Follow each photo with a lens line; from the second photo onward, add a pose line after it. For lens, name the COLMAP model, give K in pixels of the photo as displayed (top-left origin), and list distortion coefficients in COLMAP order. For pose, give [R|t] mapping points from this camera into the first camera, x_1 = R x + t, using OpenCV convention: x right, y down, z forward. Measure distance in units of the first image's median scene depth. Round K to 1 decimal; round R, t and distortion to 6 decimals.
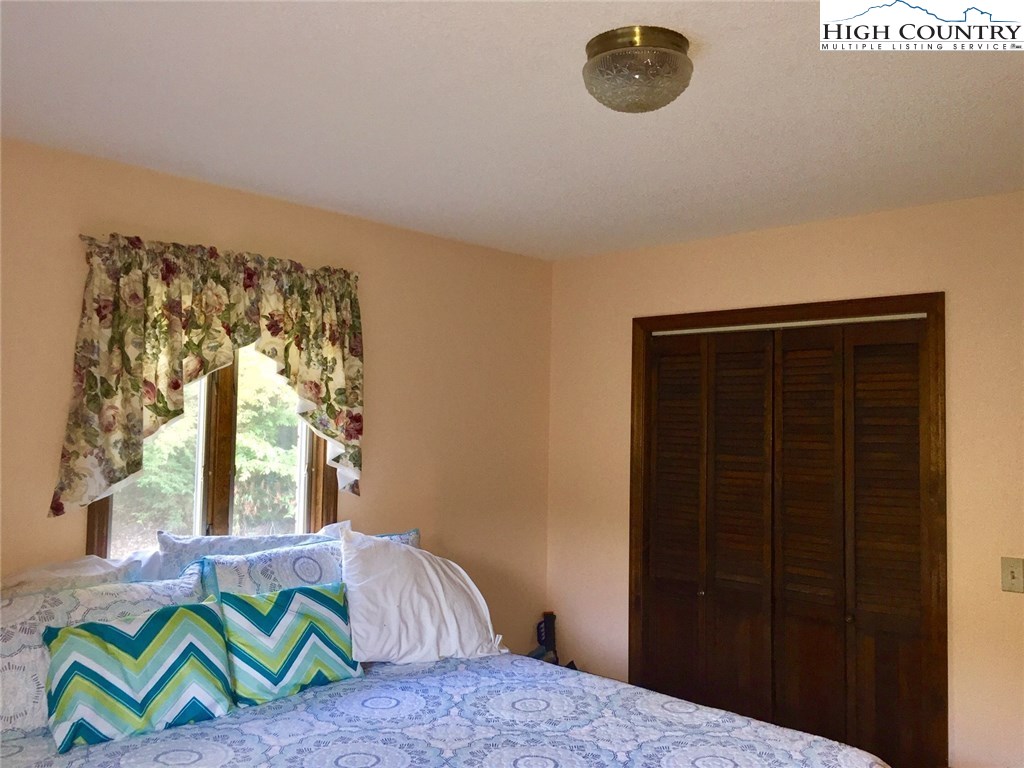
lens RADIAL K [[868.2, 0, 512.0], [0, 868.2, 384.0], [0, 0, 1]] dist [0.088628, -0.123771]
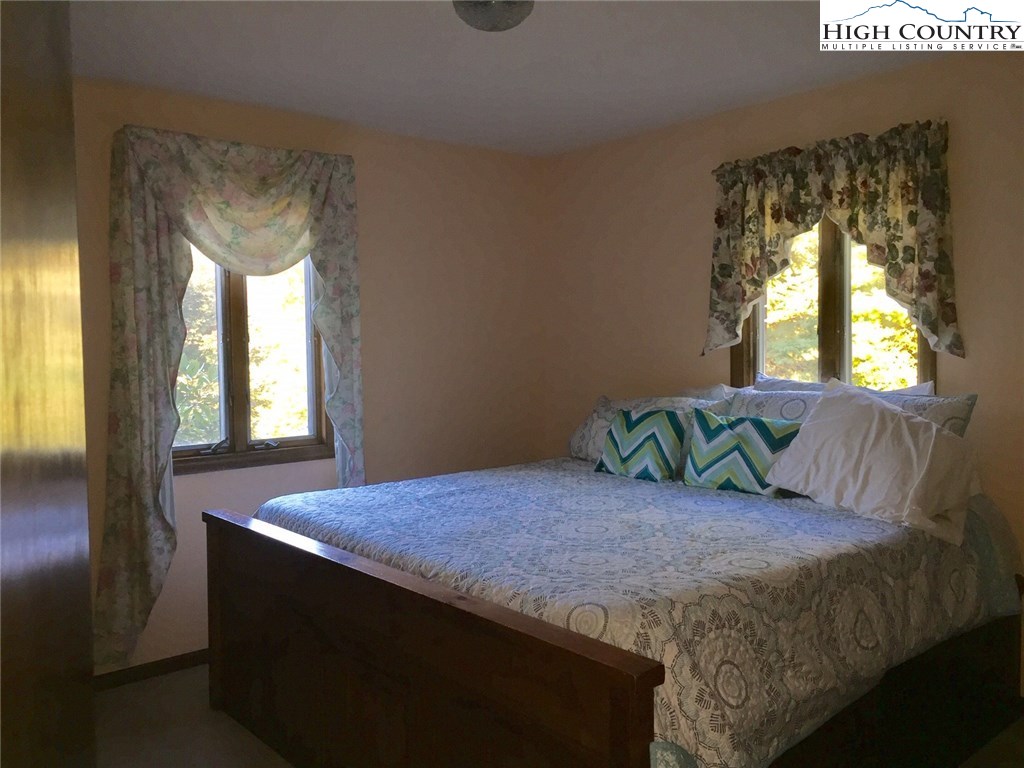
lens RADIAL K [[868.2, 0, 512.0], [0, 868.2, 384.0], [0, 0, 1]] dist [0.088628, -0.123771]
pose [[-0.090269, 0.072008, -0.993311, 1.019698], [0.092751, 0.993656, 0.063604, 0.065815], [0.991589, -0.086389, -0.096375, 0.749528]]
